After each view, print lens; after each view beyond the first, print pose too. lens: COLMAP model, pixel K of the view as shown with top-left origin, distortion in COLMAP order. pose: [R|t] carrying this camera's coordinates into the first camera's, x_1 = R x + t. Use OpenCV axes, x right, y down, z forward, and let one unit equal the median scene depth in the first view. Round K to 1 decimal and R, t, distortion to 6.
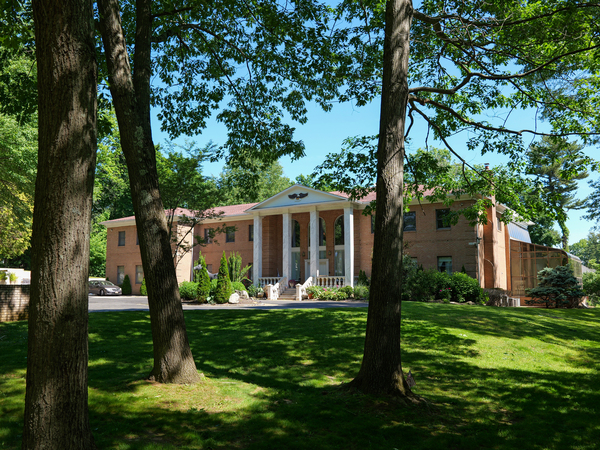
lens RADIAL K [[541.6, 0, 300.0], [0, 541.6, 225.0], [0, 0, 1]] dist [-0.007449, -0.005549]
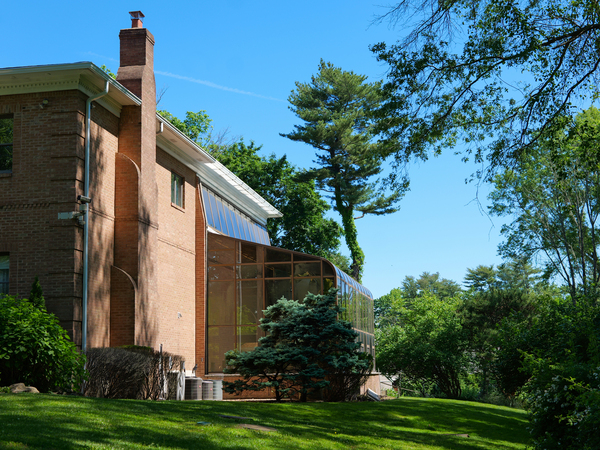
lens RADIAL K [[943.5, 0, 300.0], [0, 943.5, 225.0], [0, 0, 1]] dist [-0.009778, -0.017553]
pose [[0.930019, 0.040955, 0.365222, 0.110472], [-0.022976, 0.998307, -0.053439, 0.031654], [-0.366793, 0.041308, 0.929385, 0.183817]]
